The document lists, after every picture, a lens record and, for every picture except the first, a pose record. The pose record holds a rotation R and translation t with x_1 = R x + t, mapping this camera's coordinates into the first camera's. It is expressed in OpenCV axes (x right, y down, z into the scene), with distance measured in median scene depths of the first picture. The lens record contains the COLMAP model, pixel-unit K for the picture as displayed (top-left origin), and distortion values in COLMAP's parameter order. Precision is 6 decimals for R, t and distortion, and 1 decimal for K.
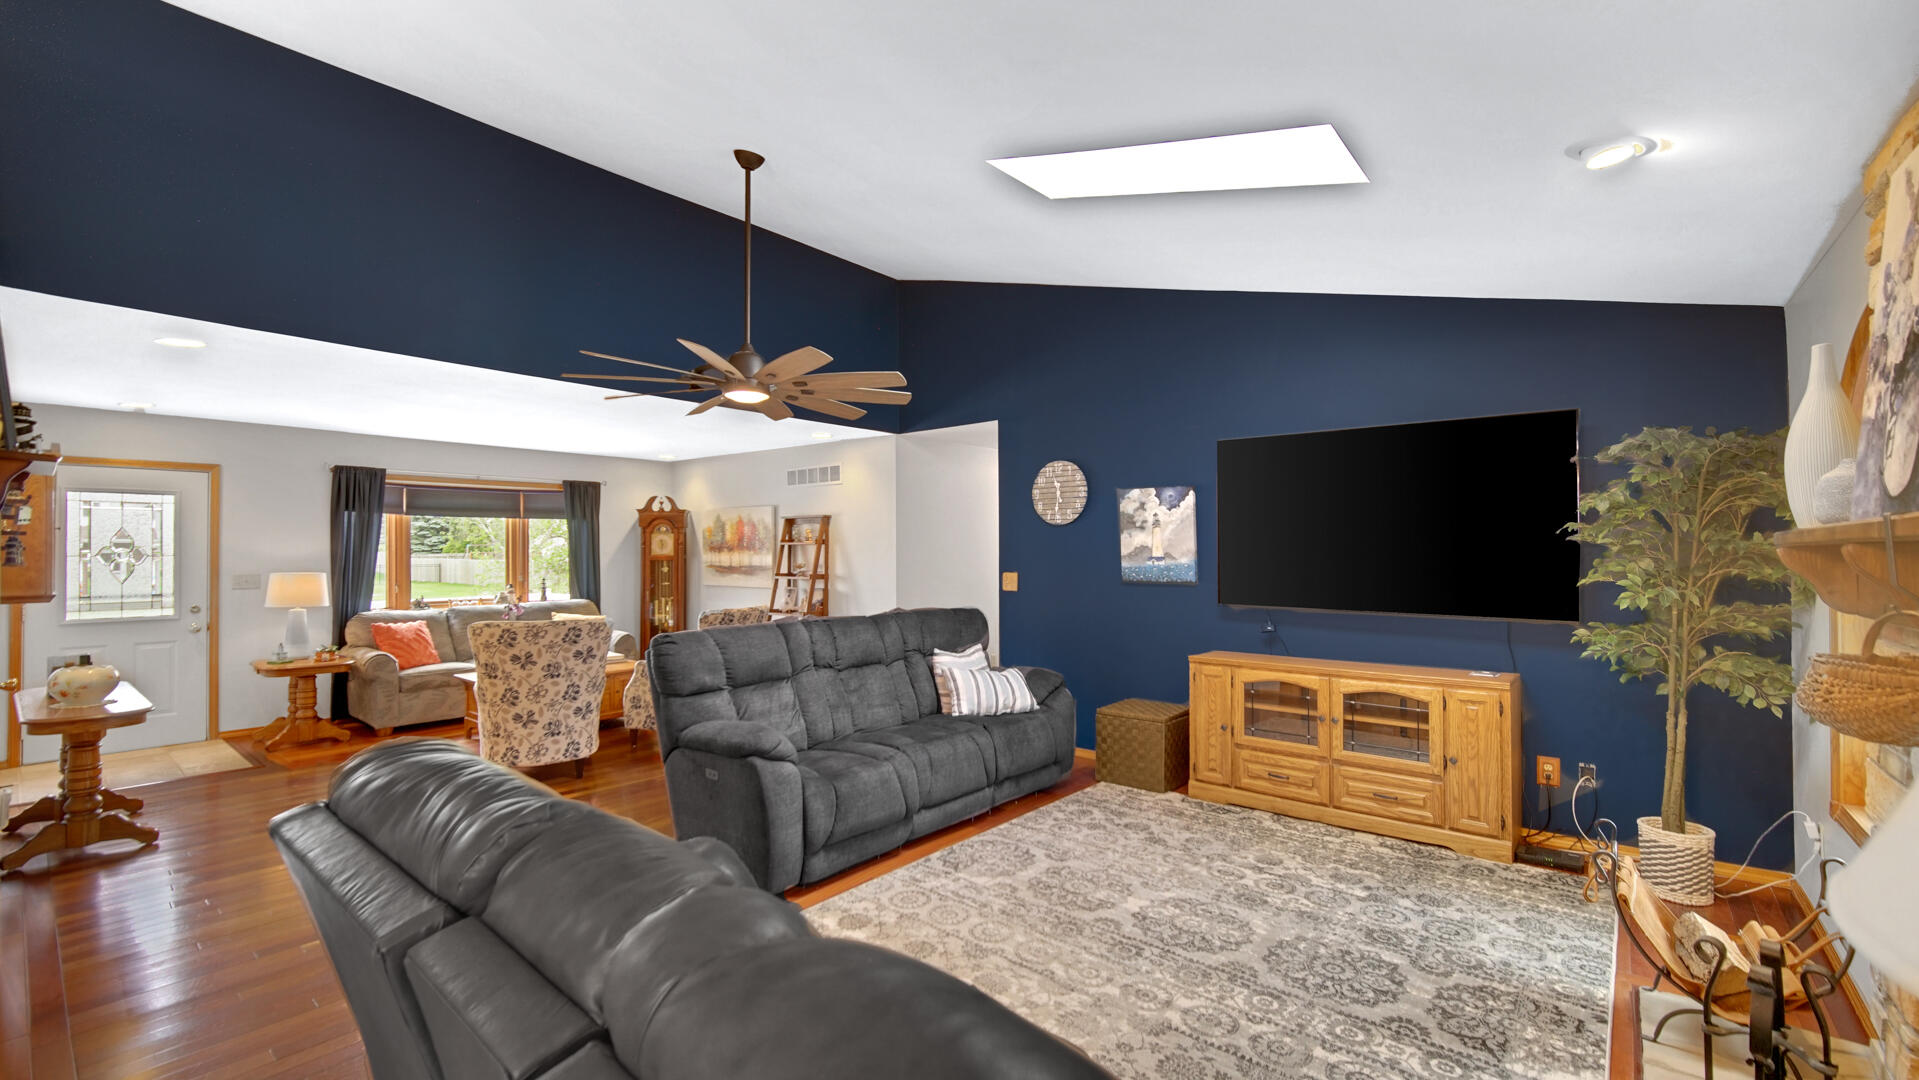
lens RADIAL K [[780.4, 0, 944.1], [0, 780.4, 537.4], [0, 0, 1]] dist [0.002941, -0.000002]
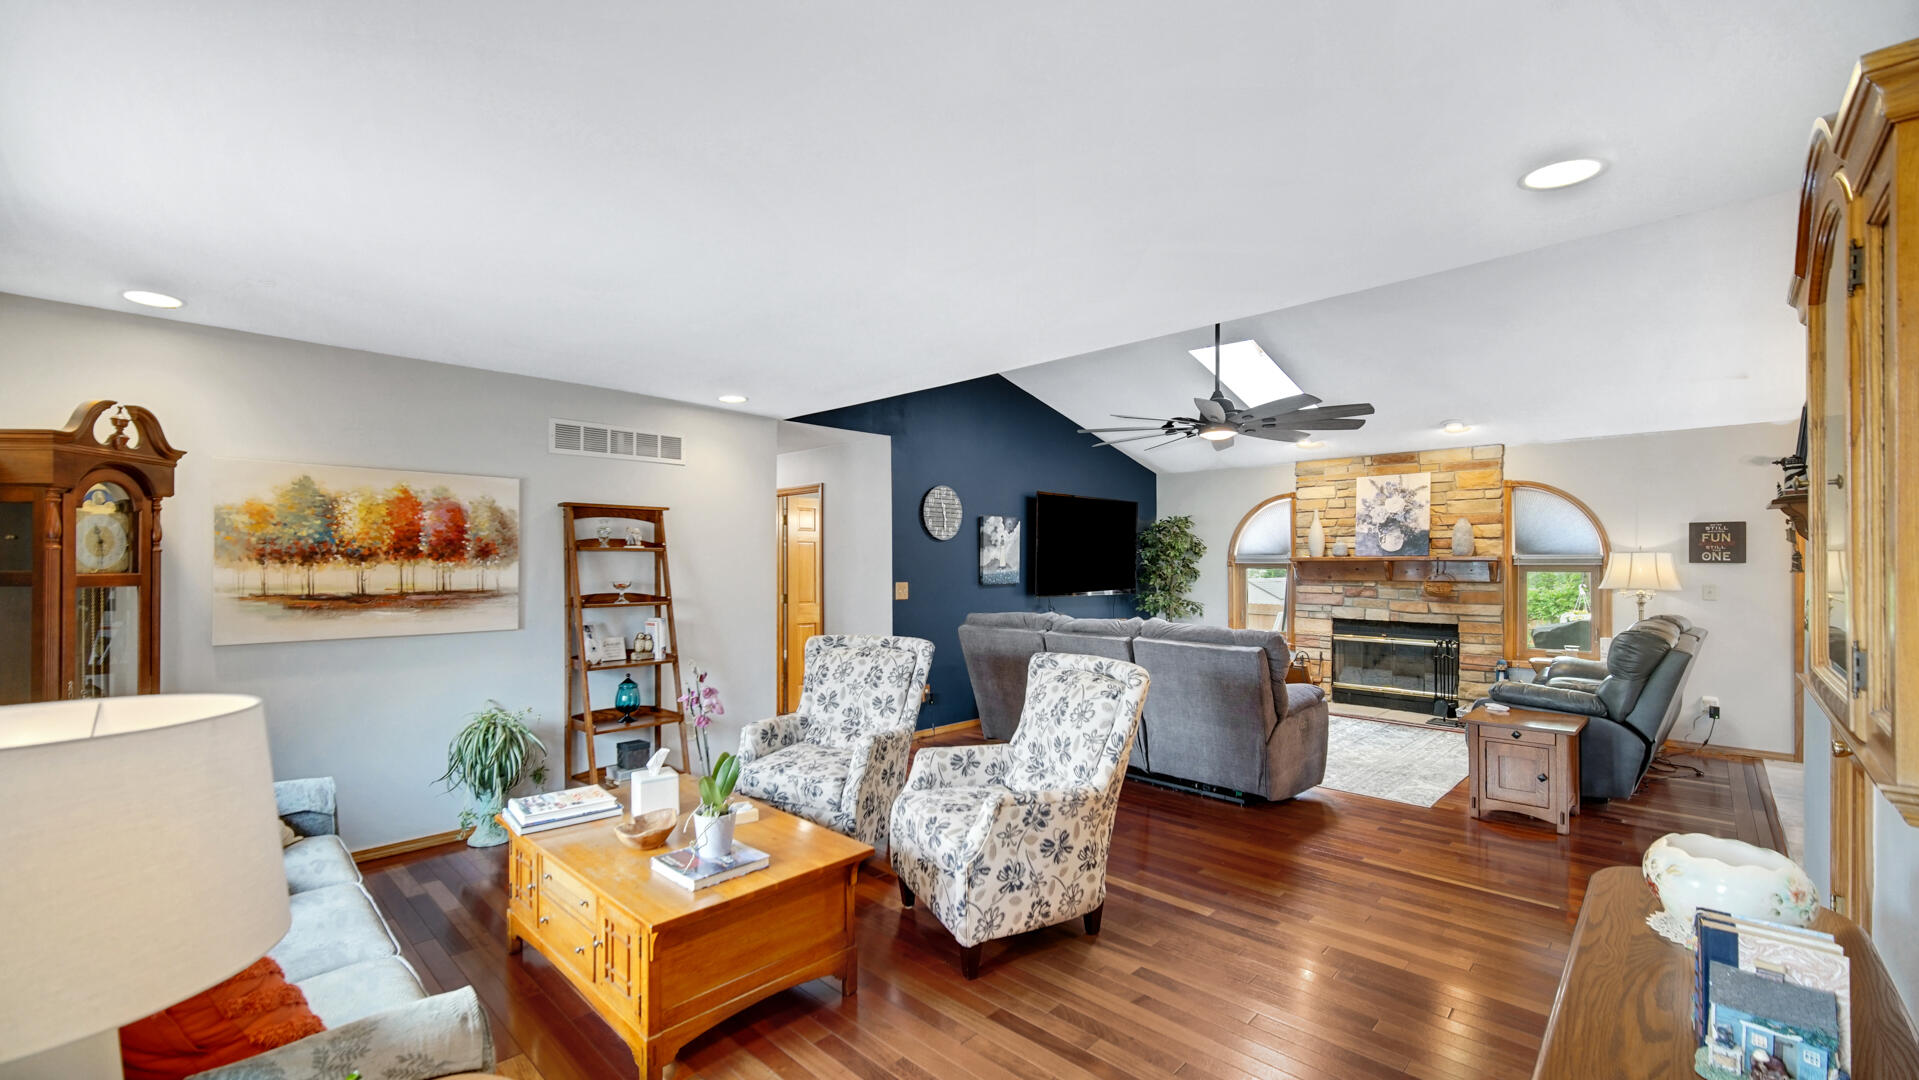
lens RADIAL K [[763.9, 0, 950.5], [0, 763.9, 558.6], [0, 0, 1]] dist [-0.000540, 0.000126]
pose [[0.080652, 0.006258, 0.996723, -0.976875], [-0.017561, 0.999834, -0.004856, 0.017097], [-0.996588, -0.017111, 0.080749, 0.875317]]
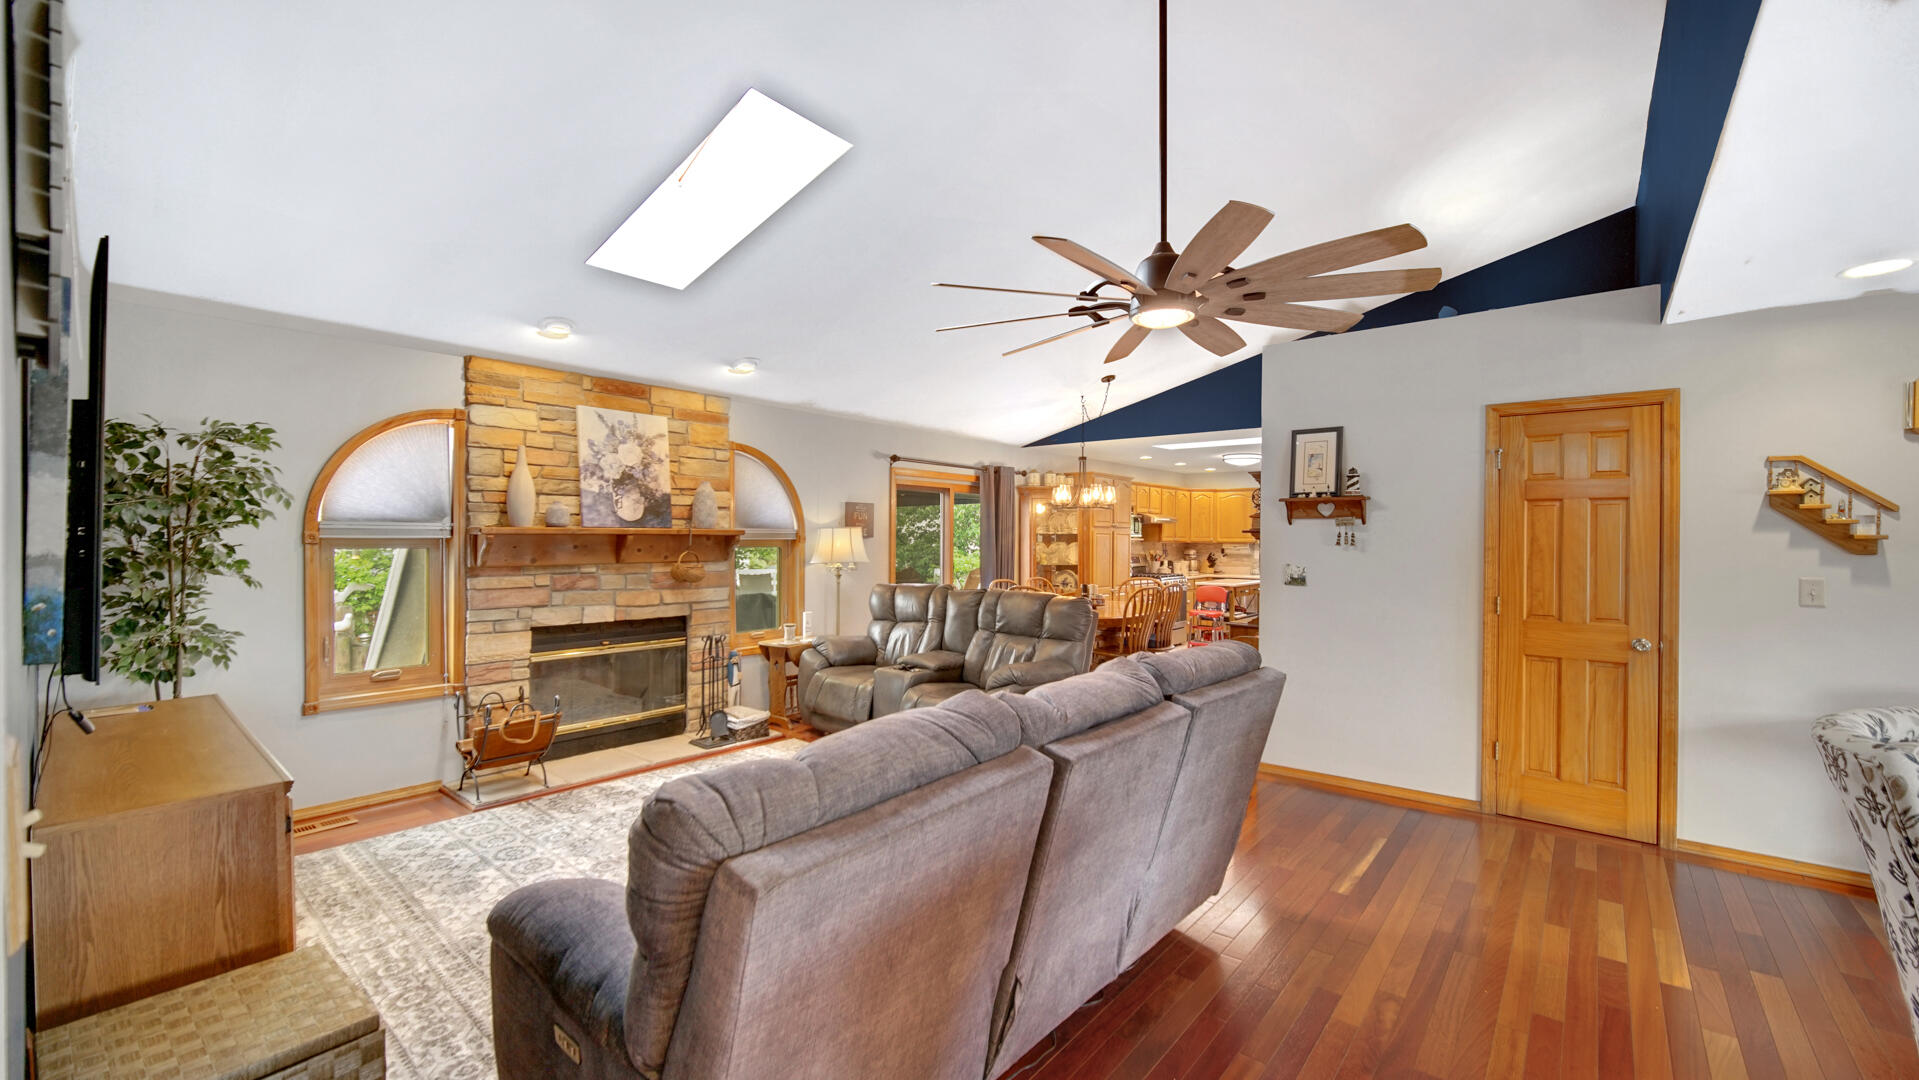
lens RADIAL K [[763.9, 0, 939.8], [0, 763.9, 542.6], [0, 0, 1]] dist [-0.000540, 0.000126]
pose [[-0.999821, -0.002357, 0.018796, -0.053230], [-0.002543, 0.999948, -0.009852, 0.018959], [-0.018772, -0.009898, -0.999775, 1.120377]]
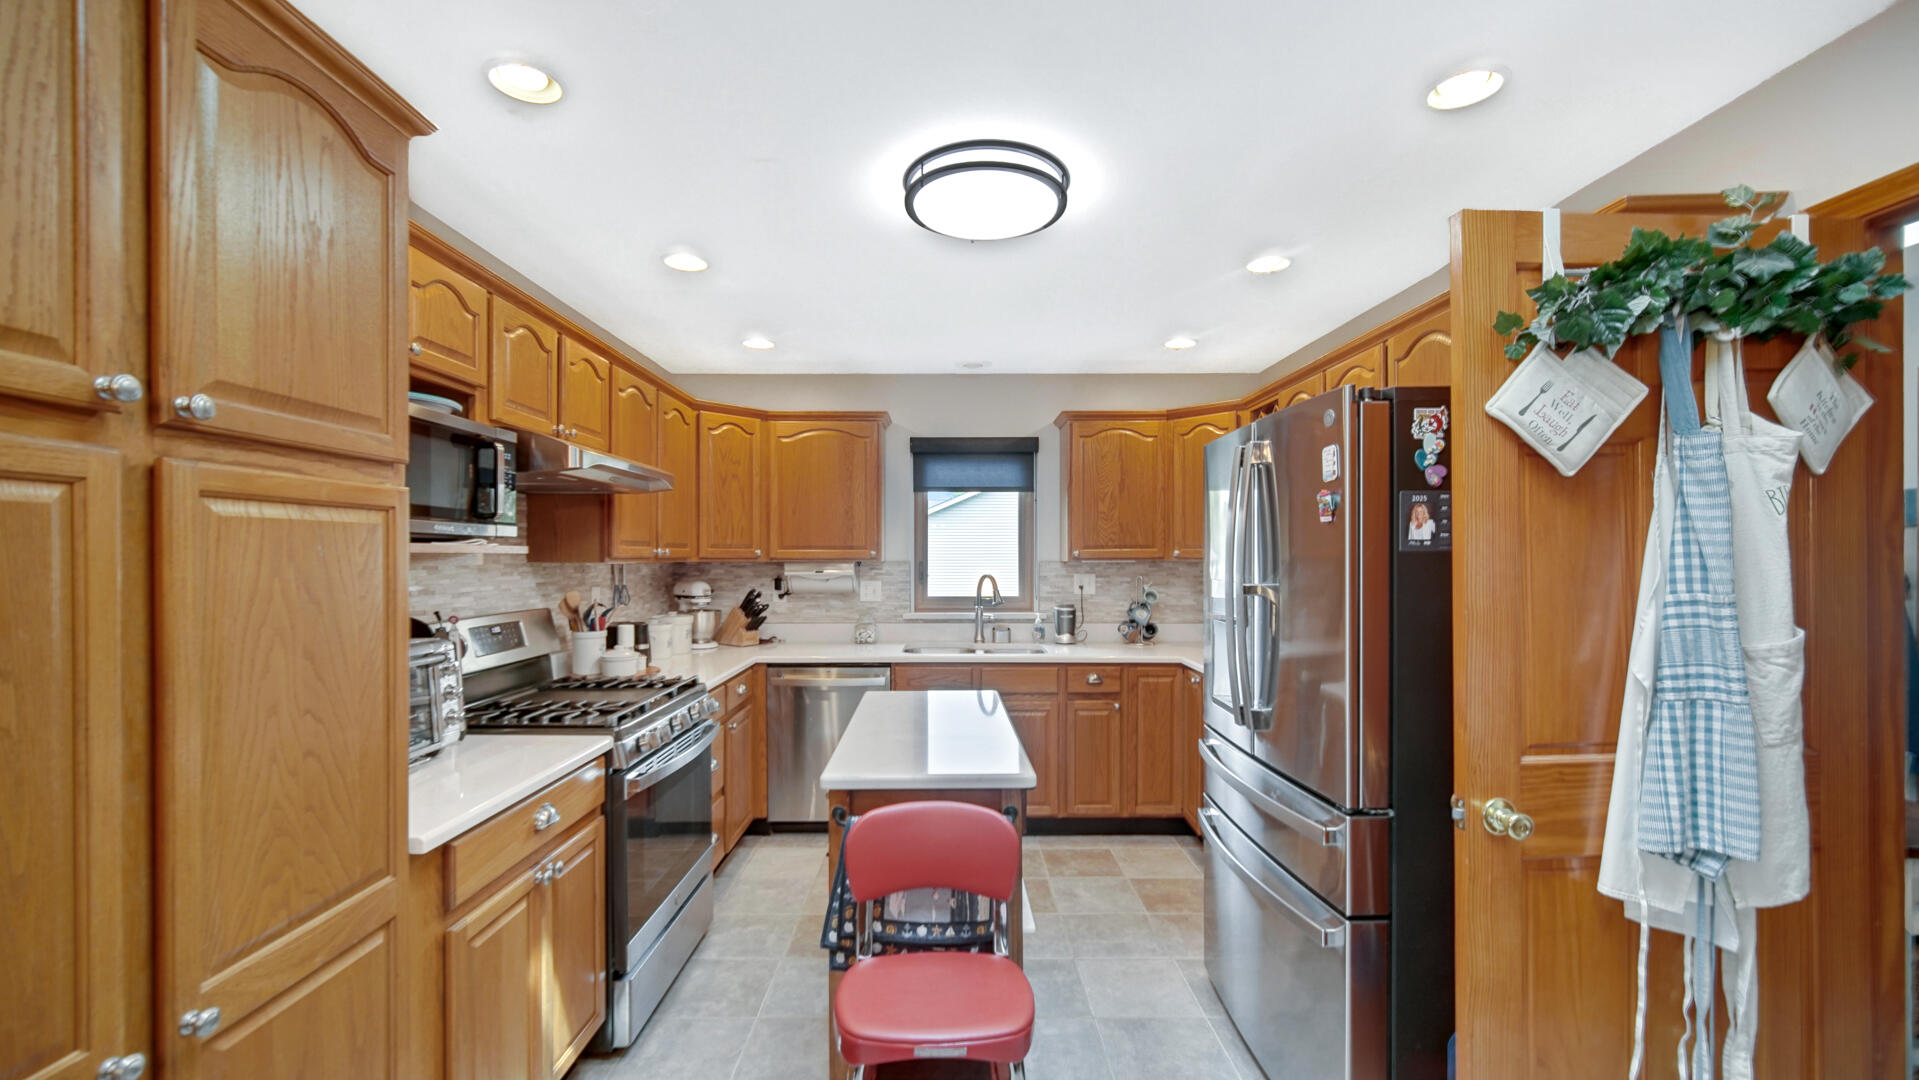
lens RADIAL K [[763.9, 0, 944.3], [0, 763.9, 558.1], [0, 0, 1]] dist [-0.000540, 0.000126]
pose [[-0.767461, 0.006498, -0.641063, -0.395634], [0.014494, 0.999869, -0.007216, 0.002973], [0.640932, -0.014830, -0.767454, -0.191869]]
